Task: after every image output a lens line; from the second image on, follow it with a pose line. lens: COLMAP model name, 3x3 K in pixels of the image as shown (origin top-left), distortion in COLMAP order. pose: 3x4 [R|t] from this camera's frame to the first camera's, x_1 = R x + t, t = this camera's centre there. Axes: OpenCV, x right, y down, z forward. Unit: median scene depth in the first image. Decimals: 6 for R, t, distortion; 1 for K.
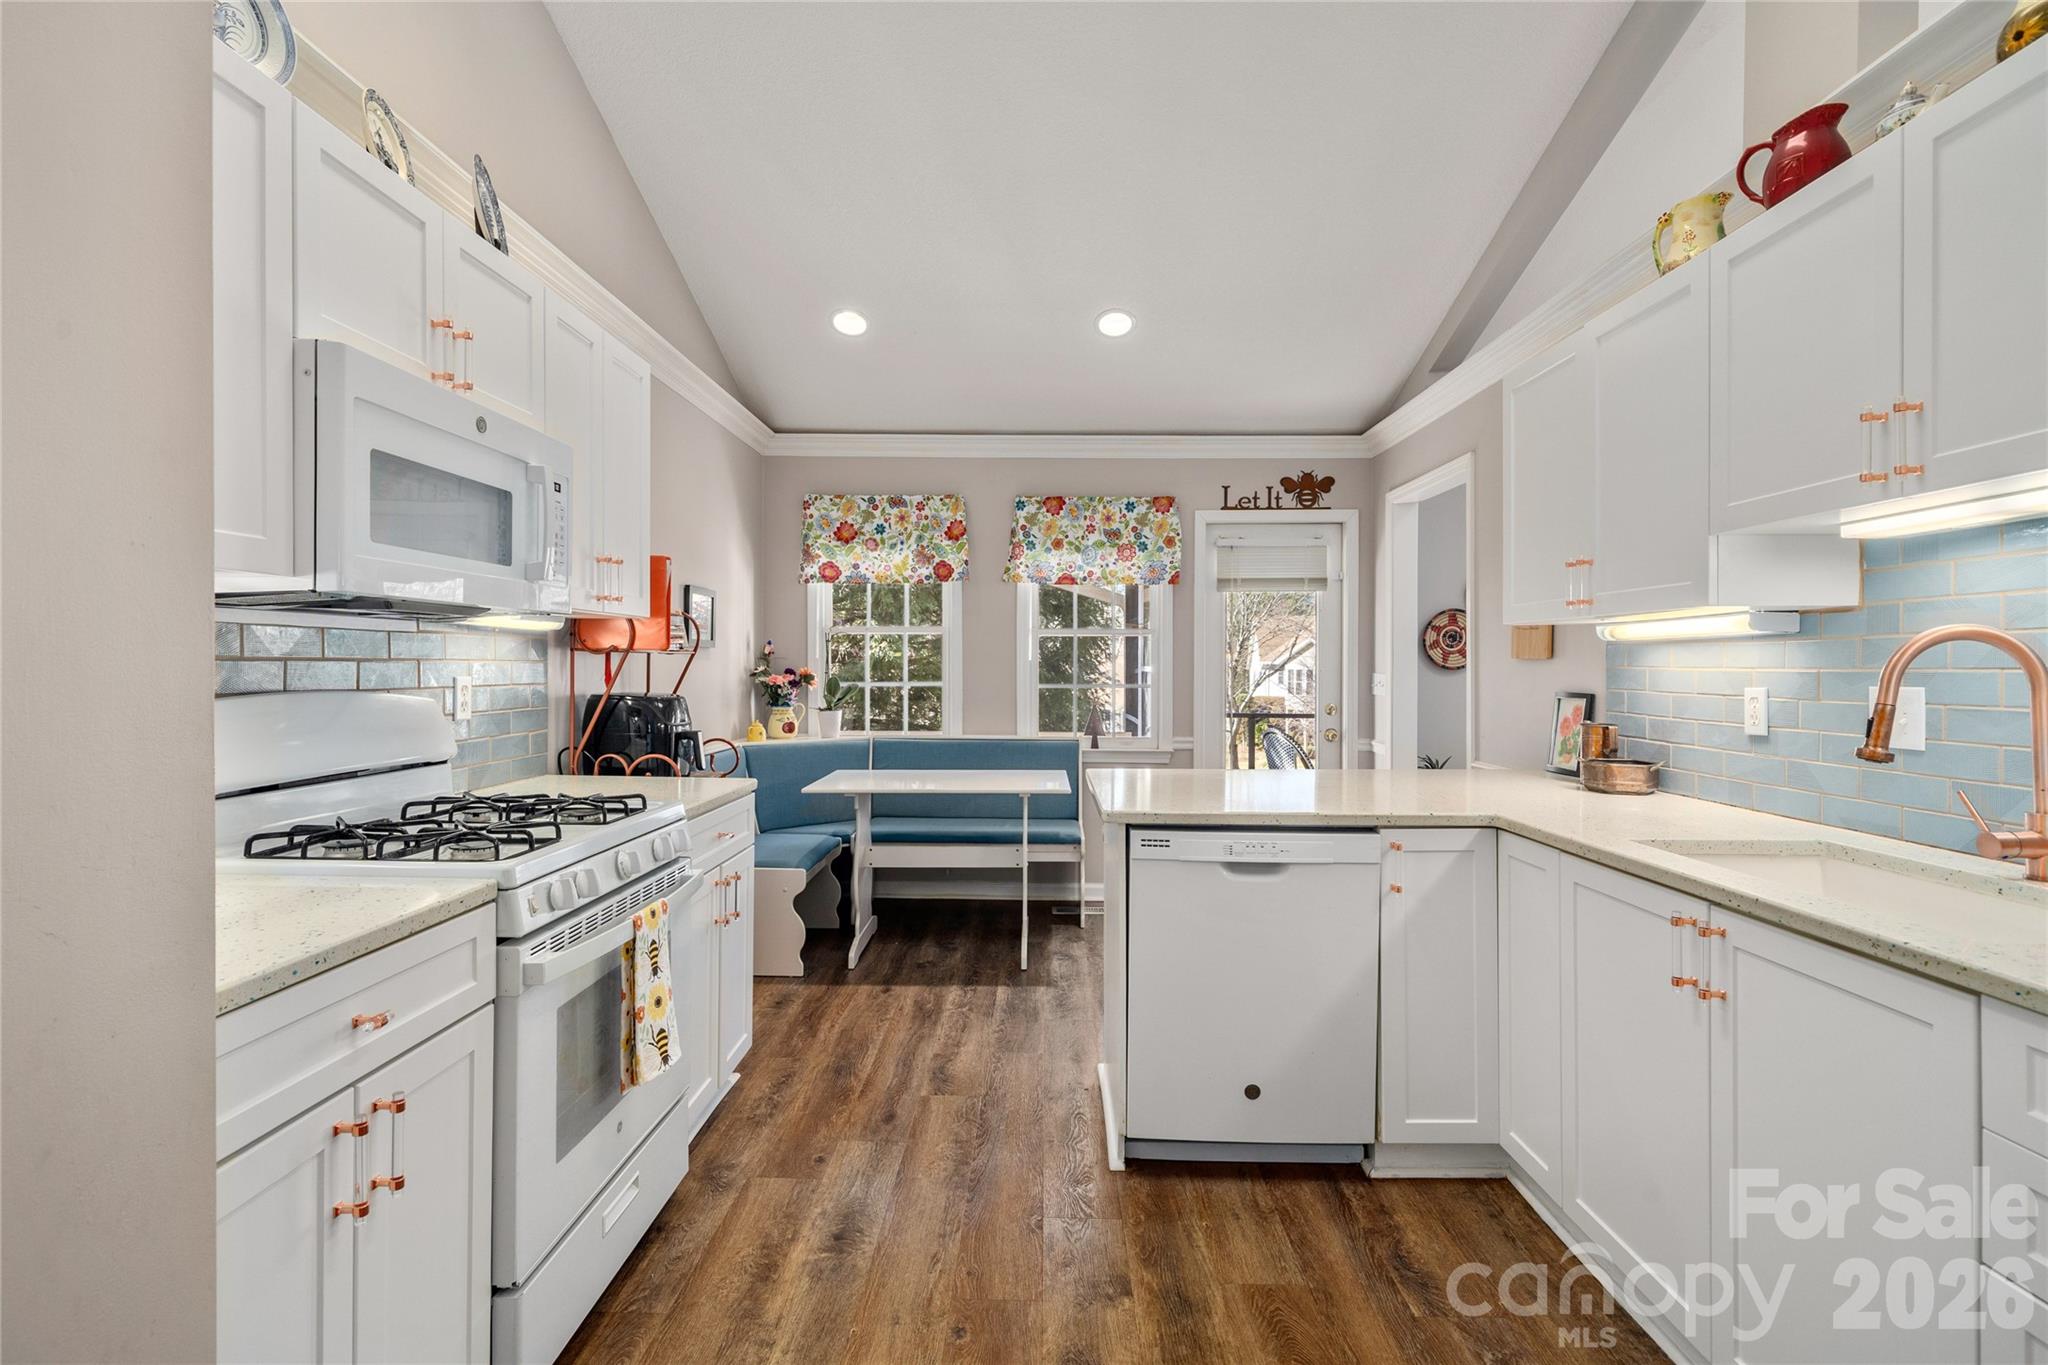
lens RADIAL K [[1001.8, 0, 1018.2], [0, 1001.8, 678.1], [0, 0, 1]] dist [0.000148, 0.000658]
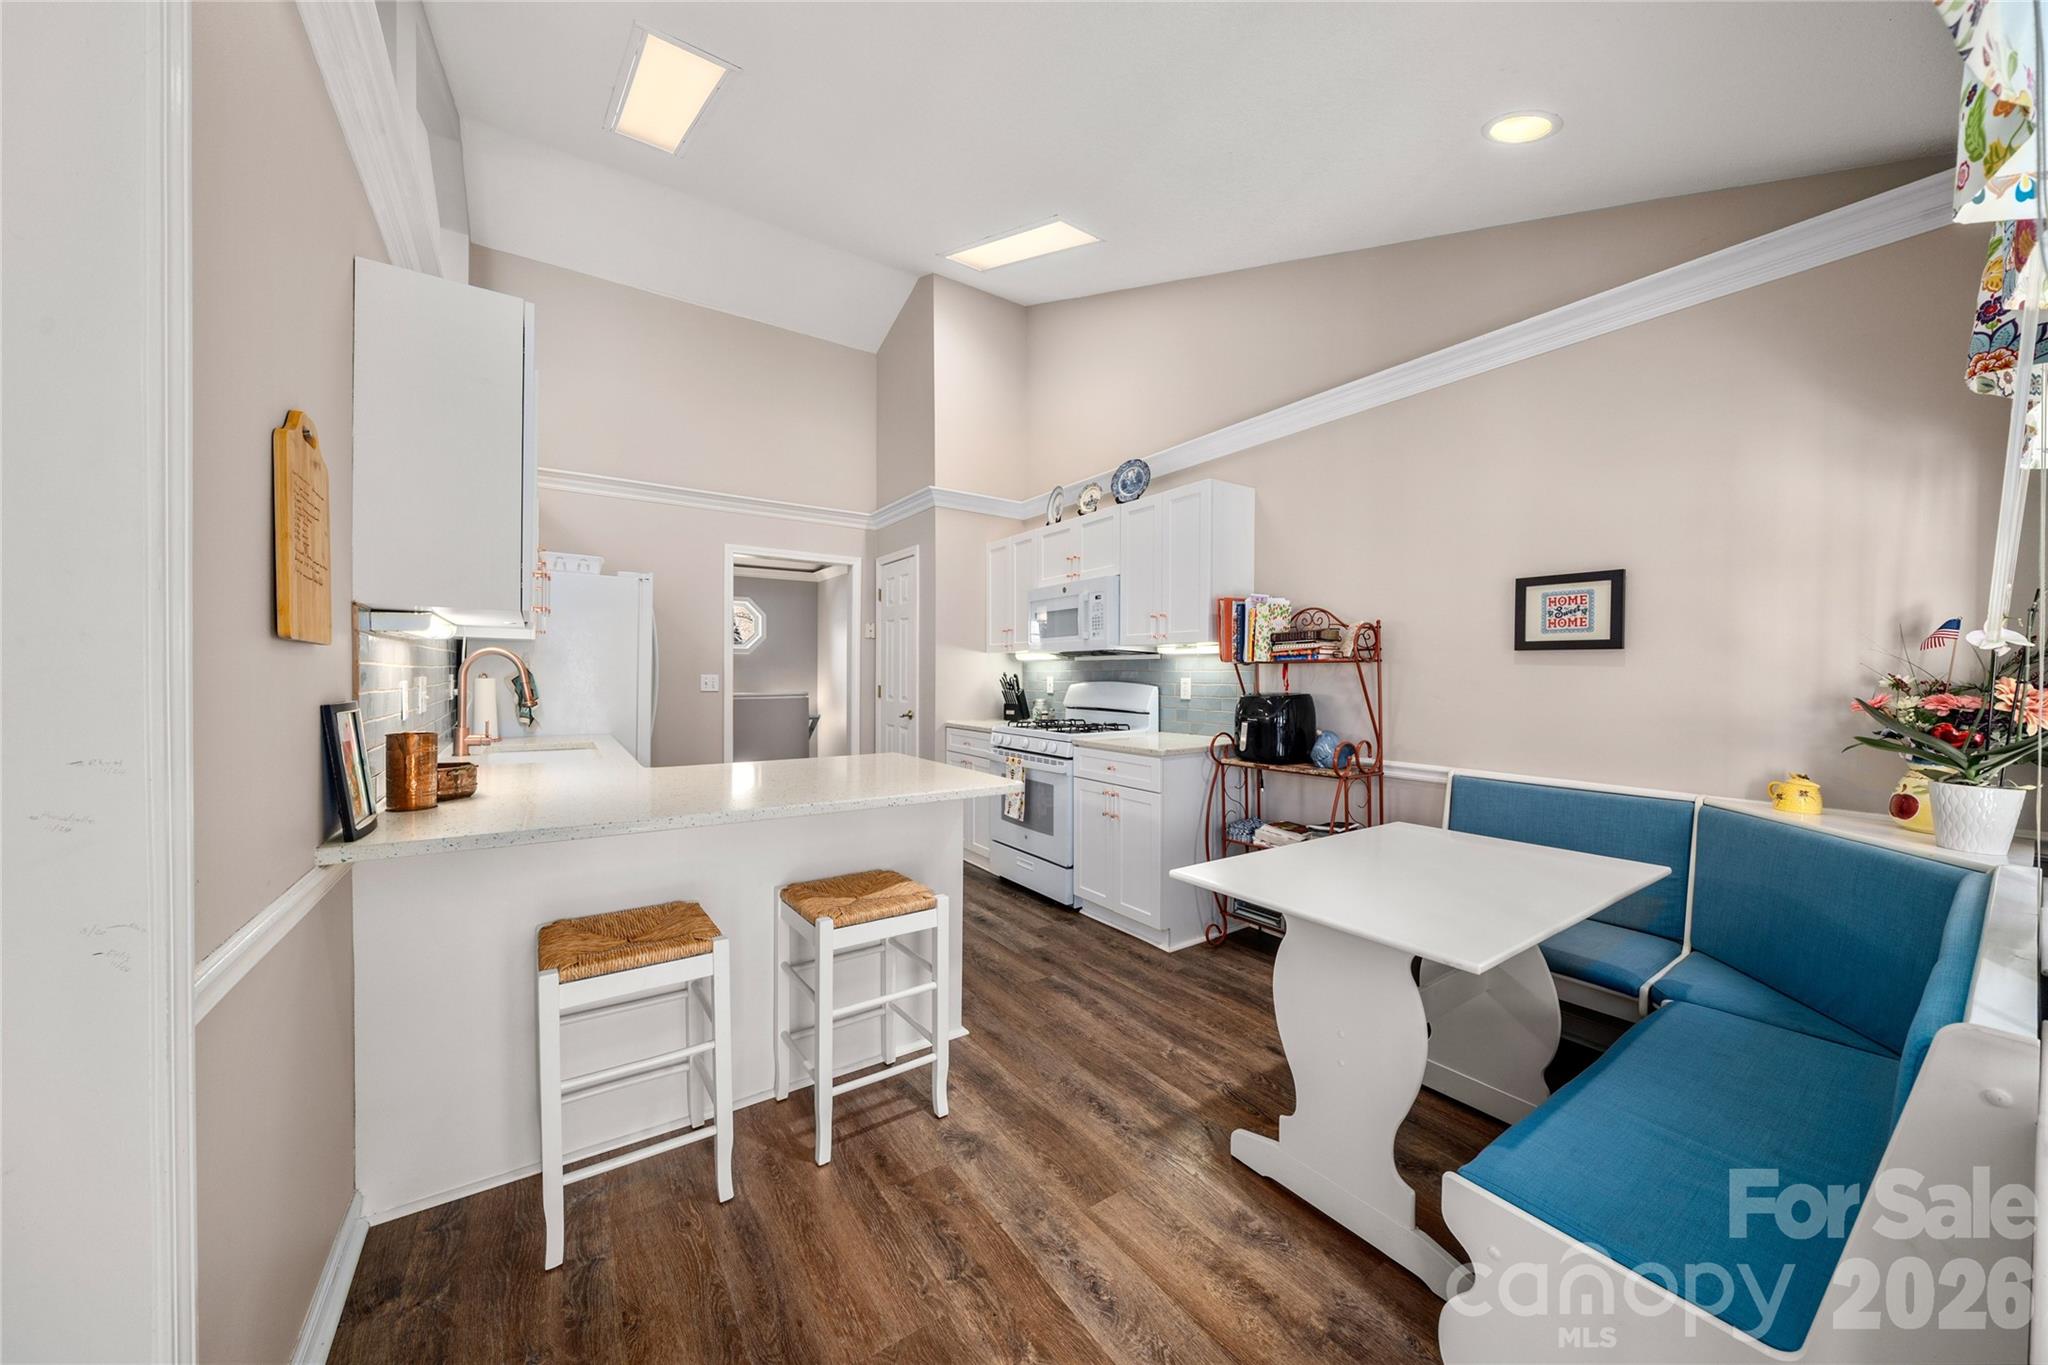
lens RADIAL K [[707.4, 0, 1028.1], [0, 707.4, 669.7], [0, 0, 1]] dist [-0.006837, 0.000068]
pose [[-0.809975, -0.004902, -0.586444, 0.410474], [-0.010732, 0.999922, 0.006464, -0.016994], [0.586366, 0.011530, -0.809964, 1.409449]]
